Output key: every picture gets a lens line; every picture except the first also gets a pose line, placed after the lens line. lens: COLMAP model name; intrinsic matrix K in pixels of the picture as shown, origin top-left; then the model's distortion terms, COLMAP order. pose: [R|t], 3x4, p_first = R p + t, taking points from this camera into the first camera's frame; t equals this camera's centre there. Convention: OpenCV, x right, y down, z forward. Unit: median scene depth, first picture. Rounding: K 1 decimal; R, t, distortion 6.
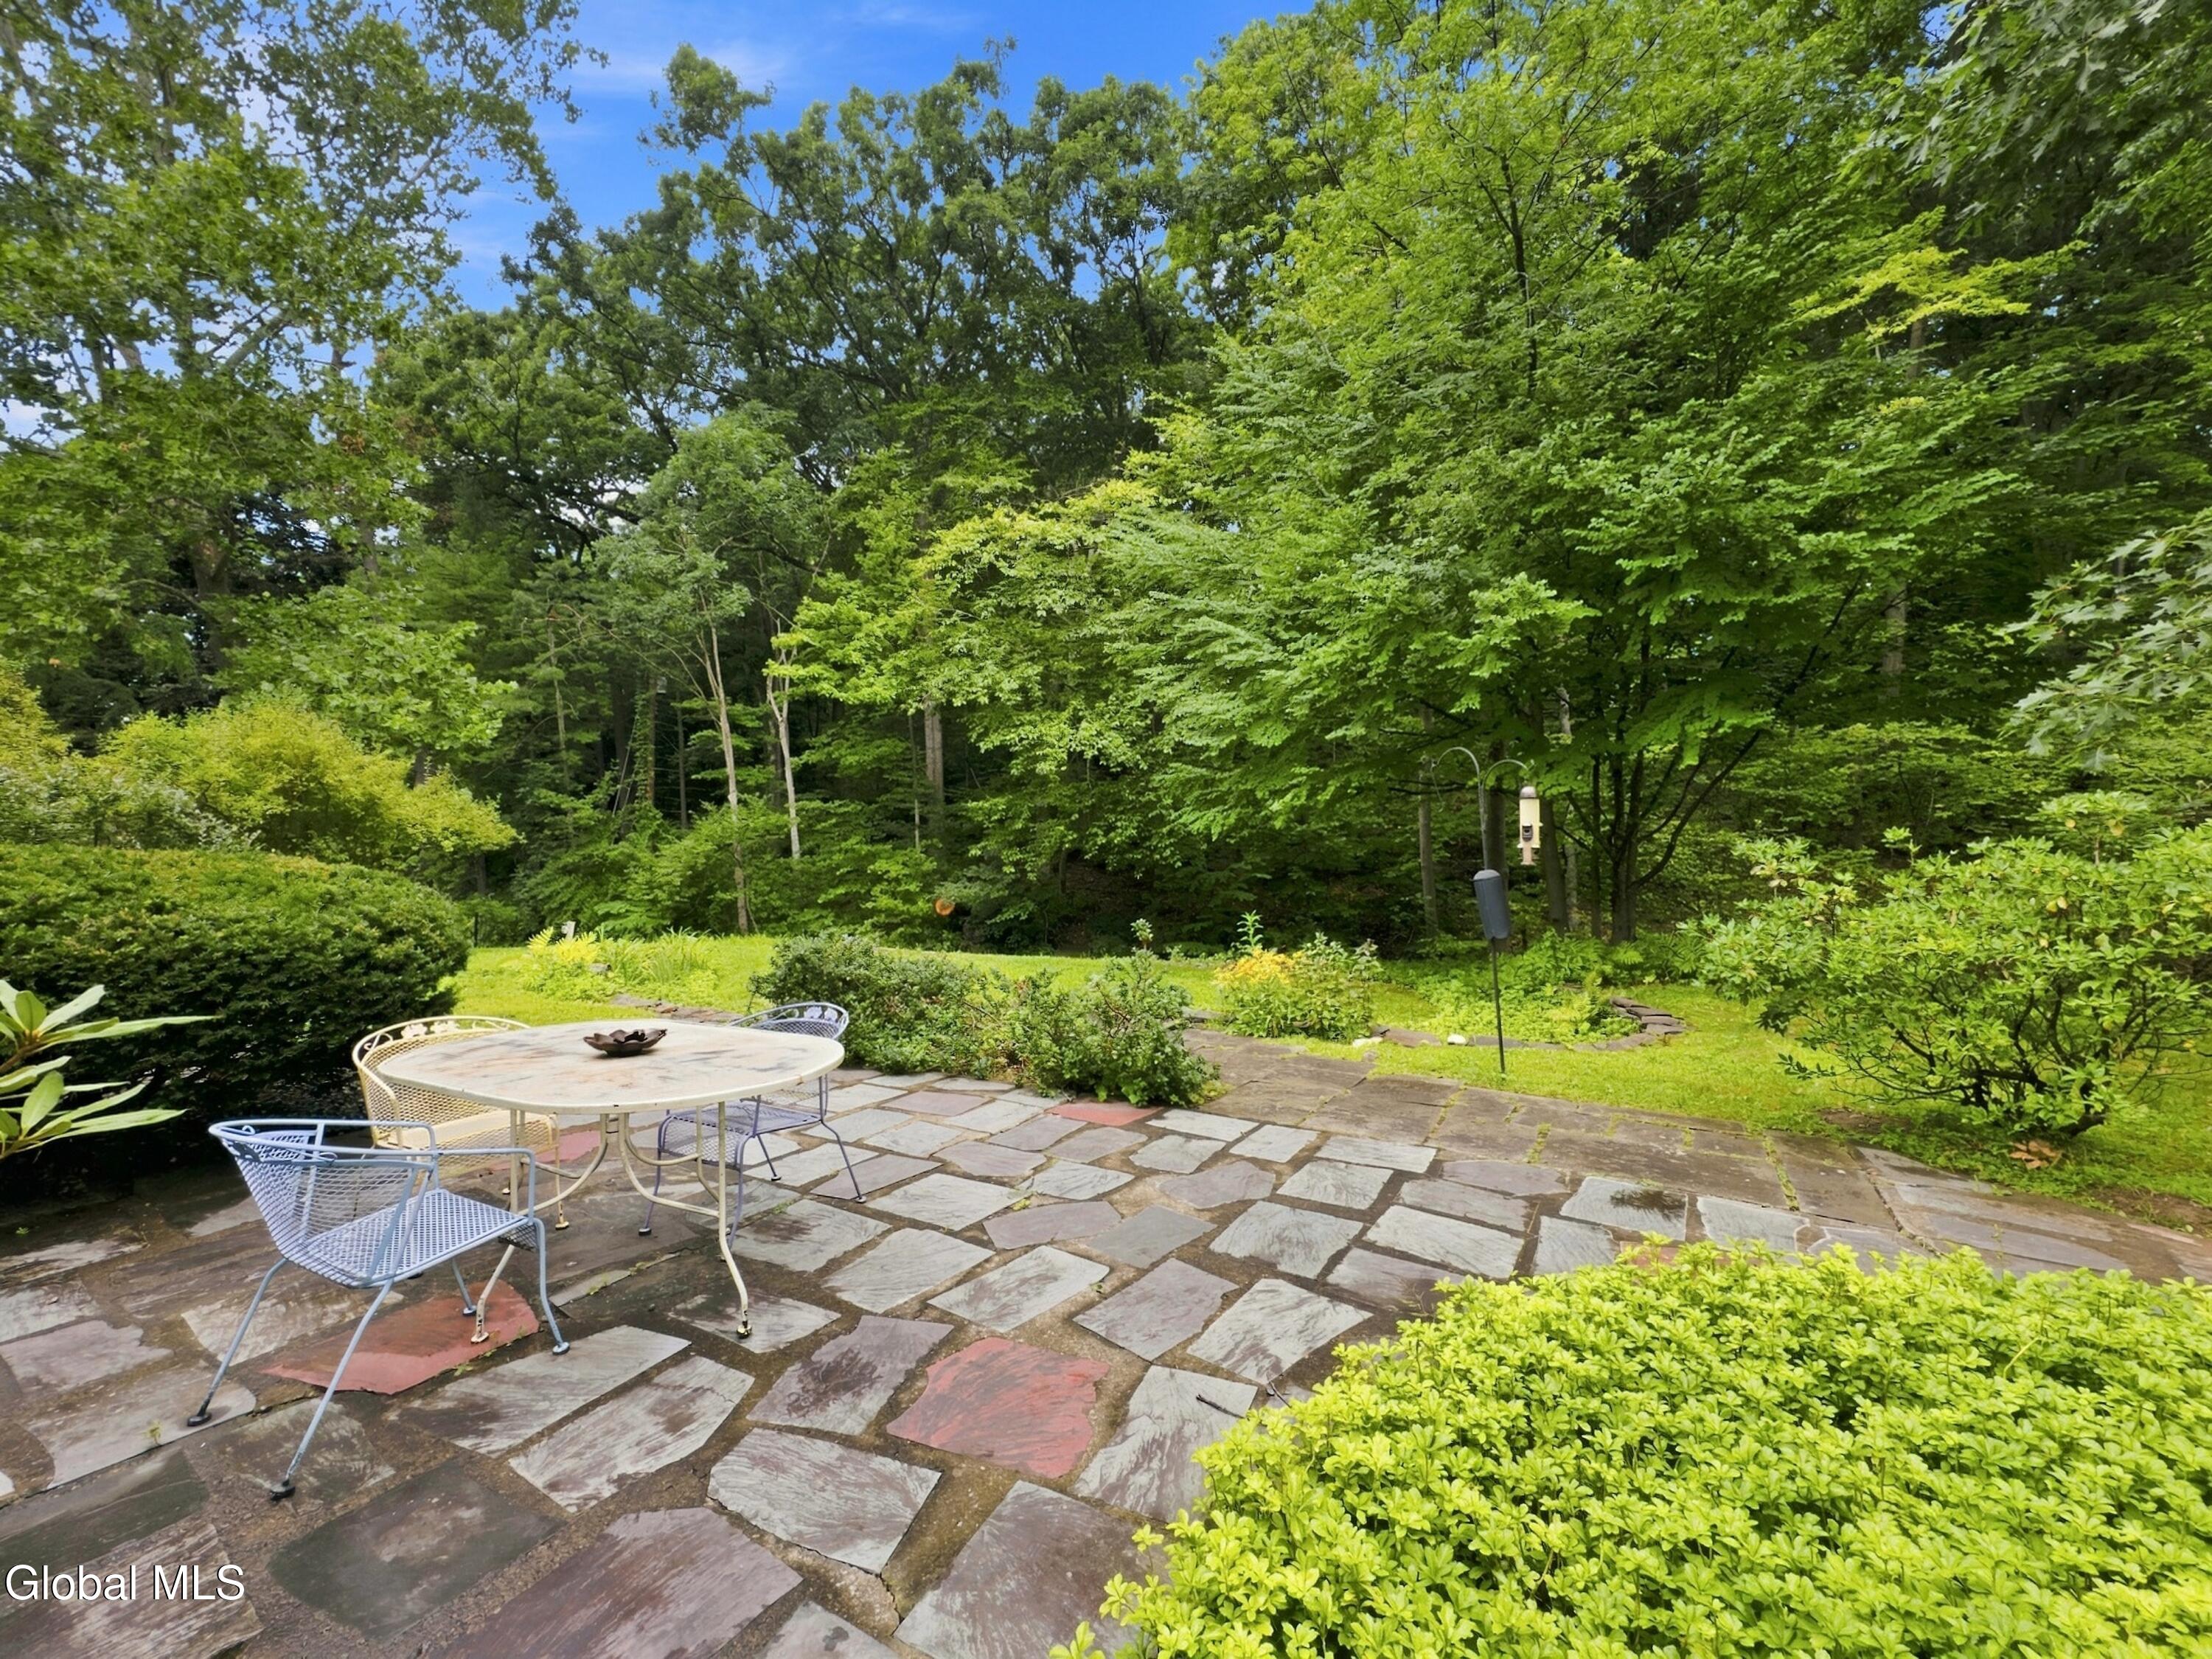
lens RADIAL K [[876.4, 0, 1106.0], [0, 876.4, 829.5], [0, 0, 1]] dist [-0.001344, 0.000114]
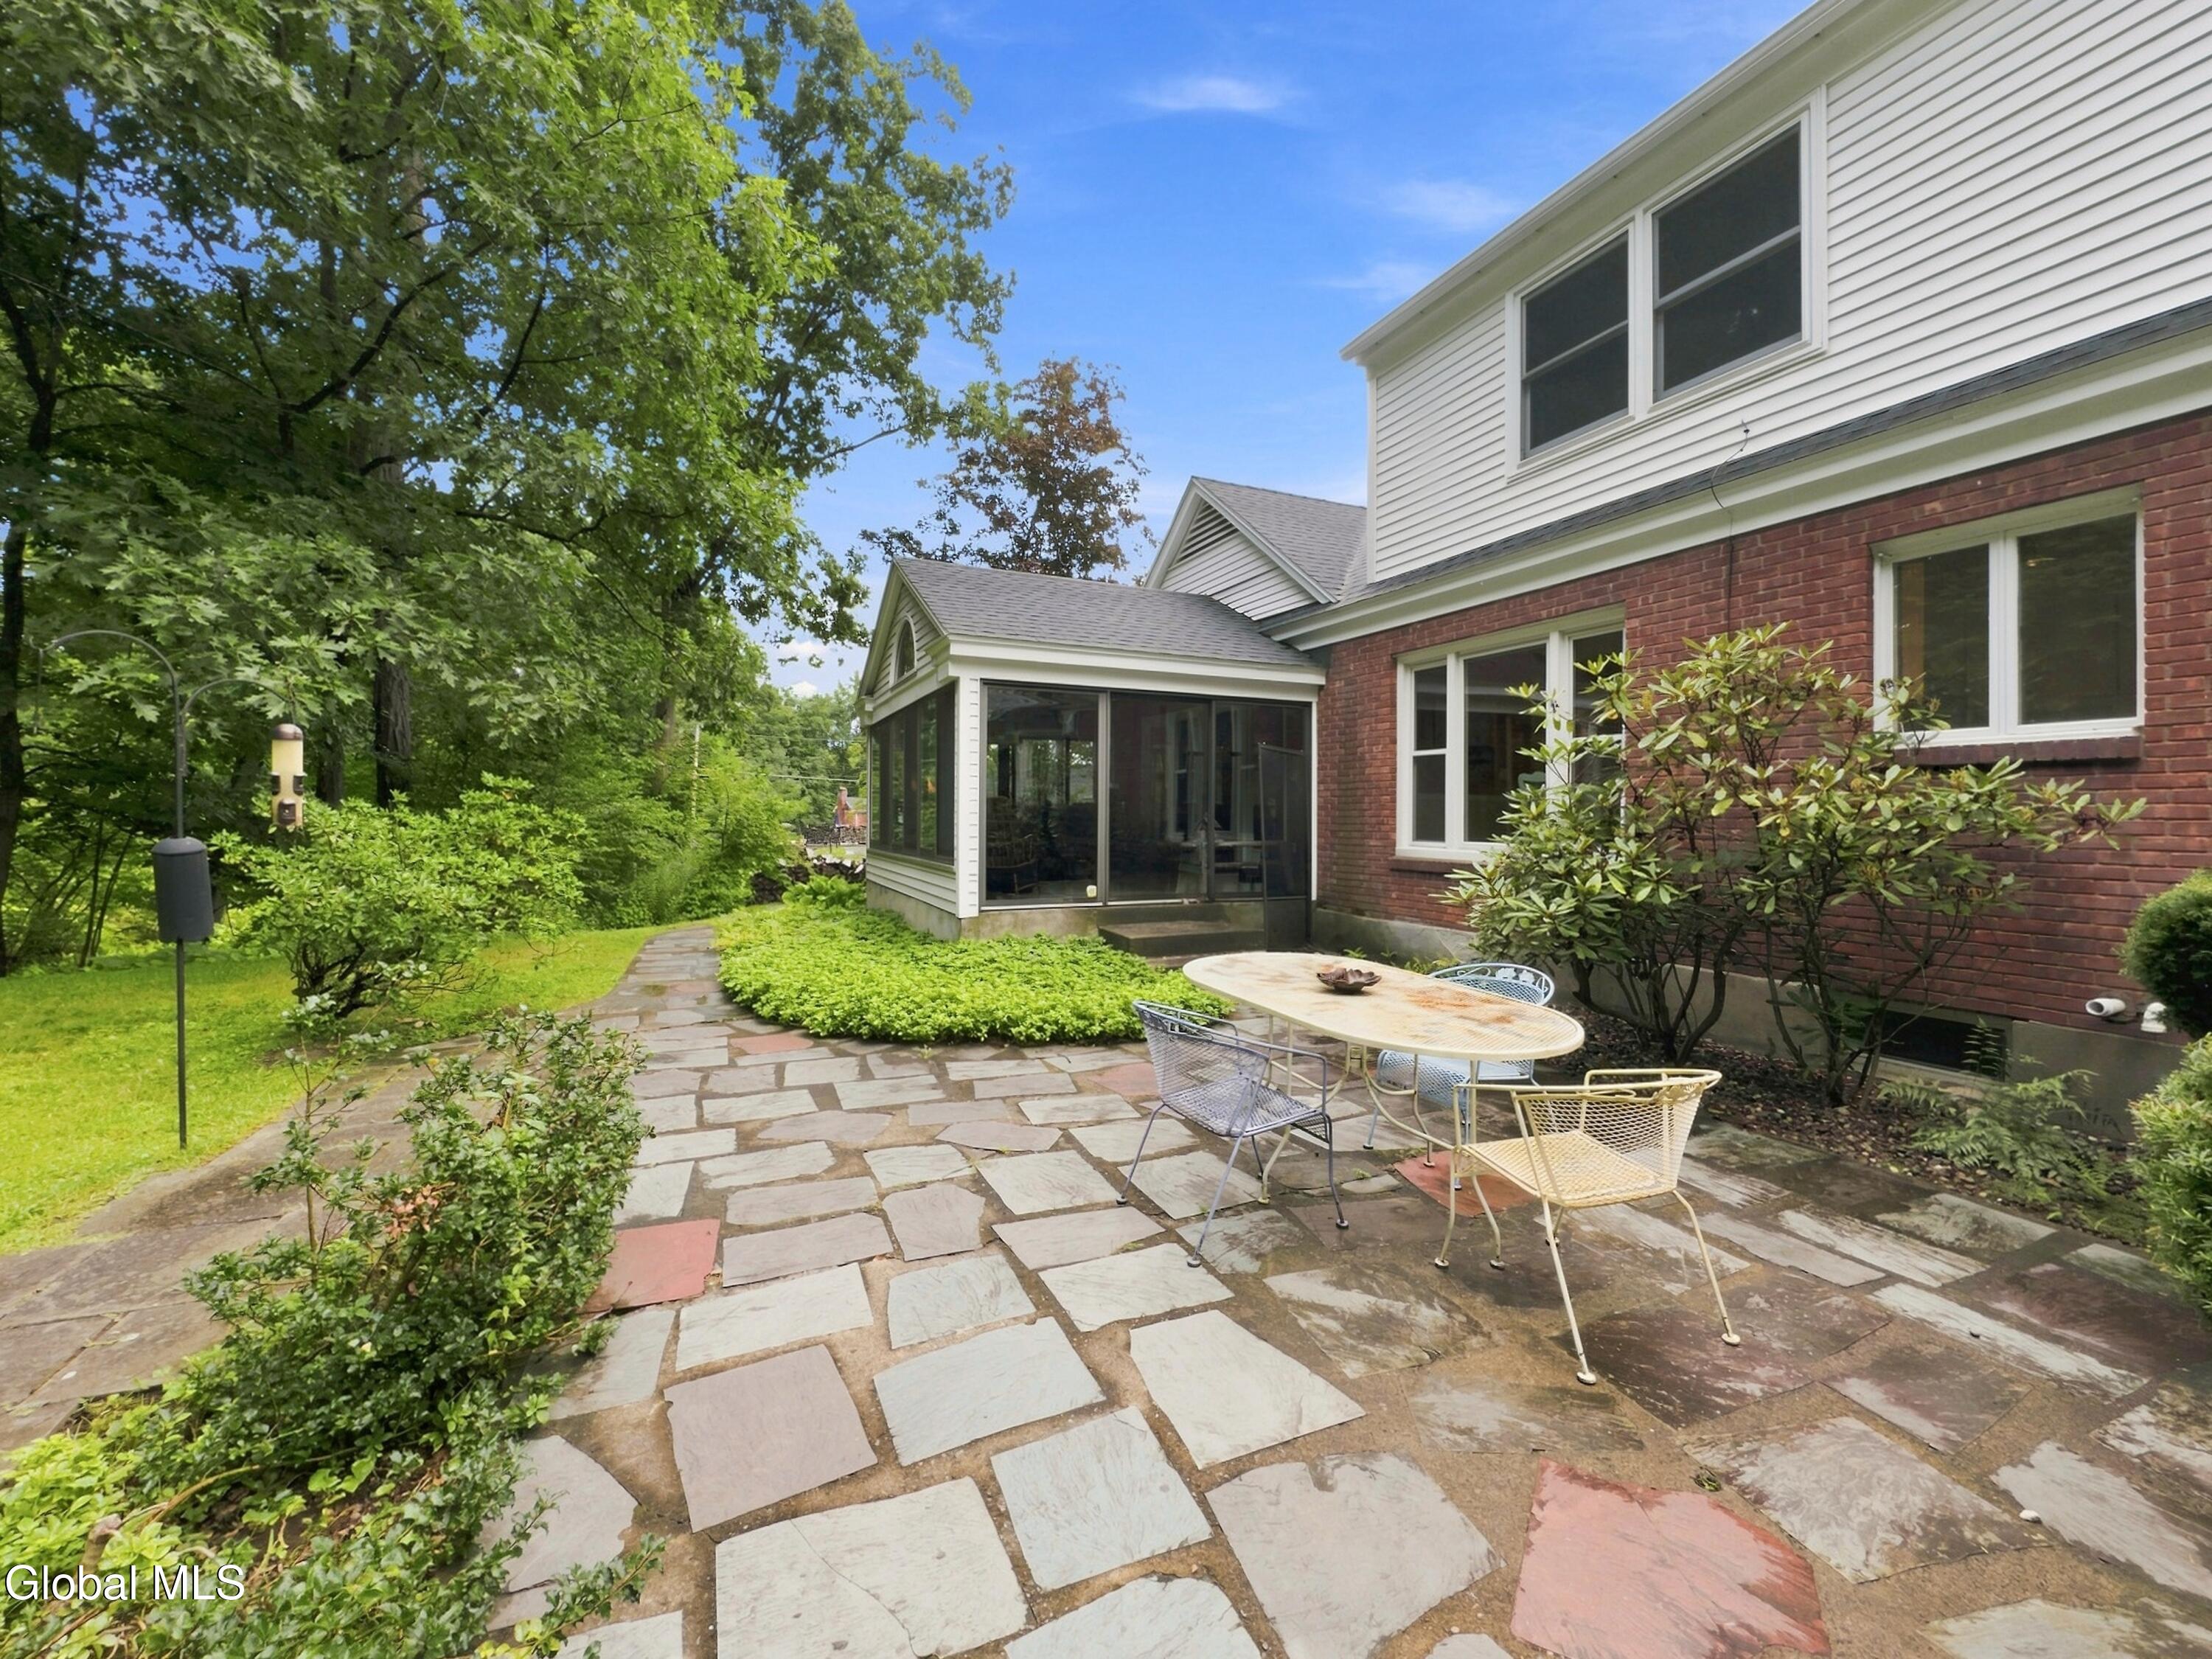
lens RADIAL K [[895.3, 0, 1111.3], [0, 895.3, 823.6], [0, 0, 1]] dist [-0.001440, -0.000254]
pose [[-0.825615, -0.011549, 0.564115, -0.738586], [-0.019727, 0.999770, -0.008404, 0.039207], [-0.563889, -0.018067, -0.825653, 1.667939]]
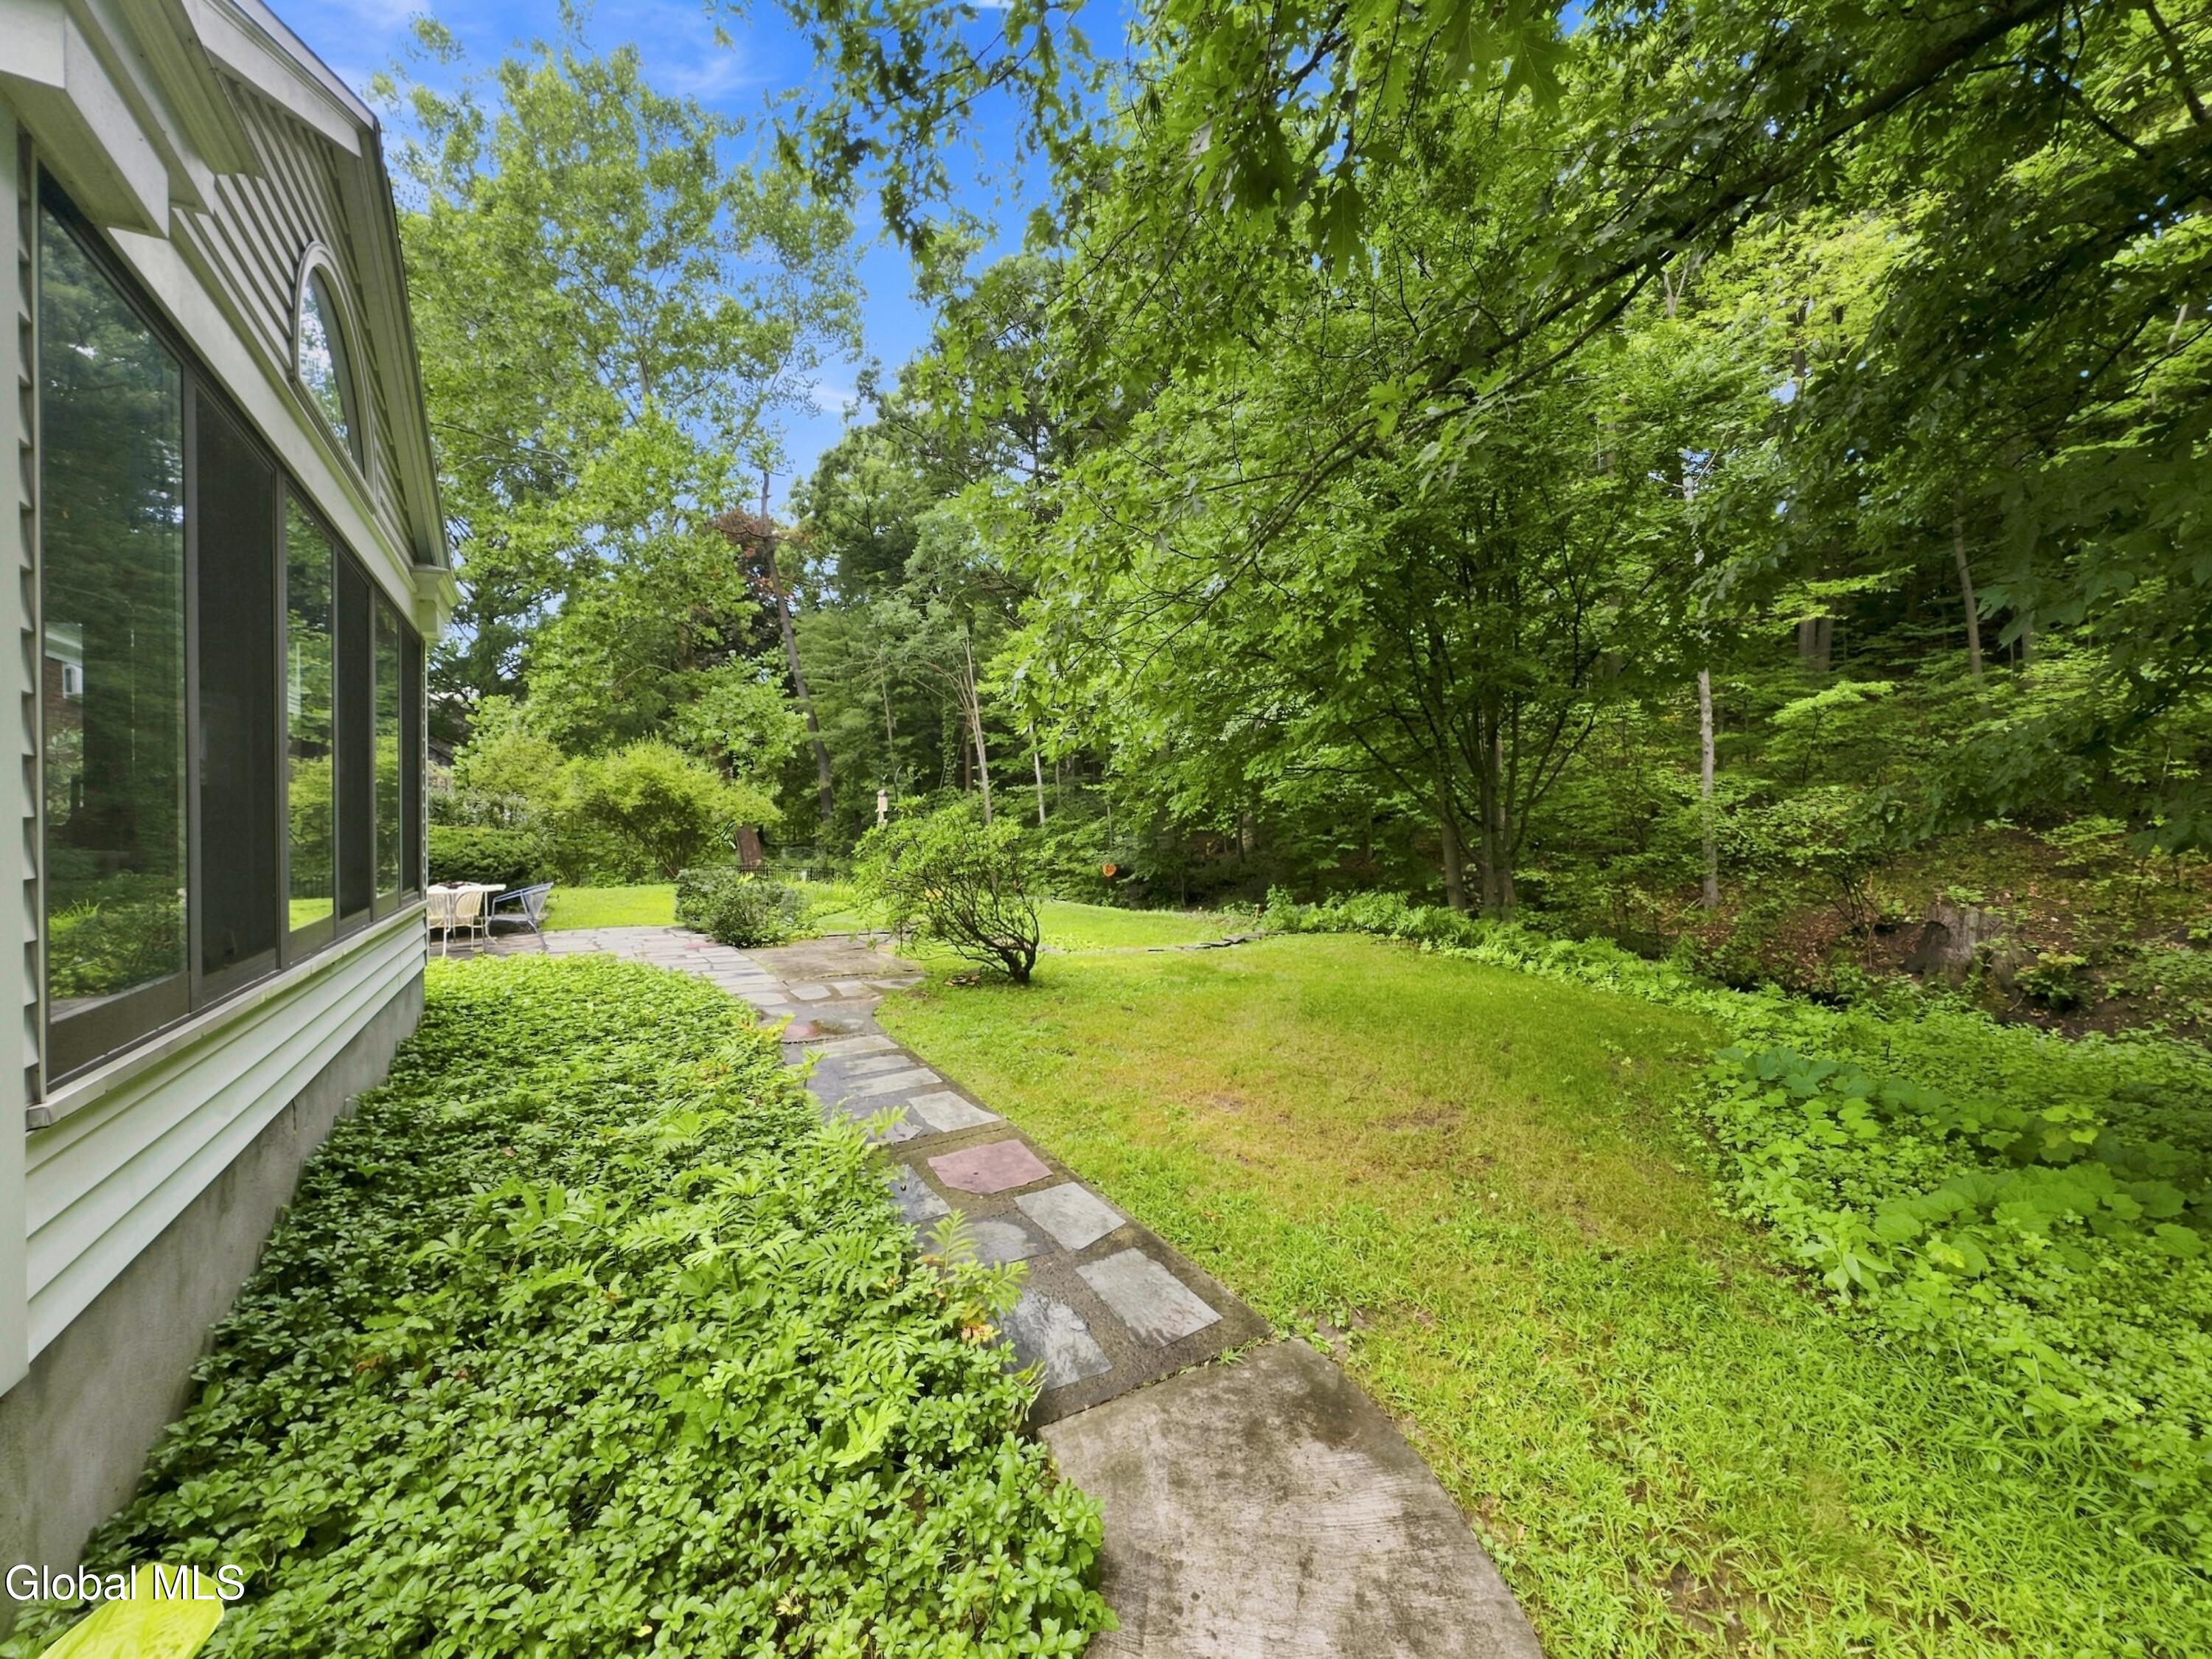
lens RADIAL K [[876.4, 0, 1106.0], [0, 876.4, 829.5], [0, 0, 1]] dist [-0.001344, 0.000114]
pose [[0.891864, -0.000616, -0.452303, 2.376993], [0.014959, 0.999492, 0.028134, -0.013402], [0.452056, -0.031858, 0.891421, -0.615112]]
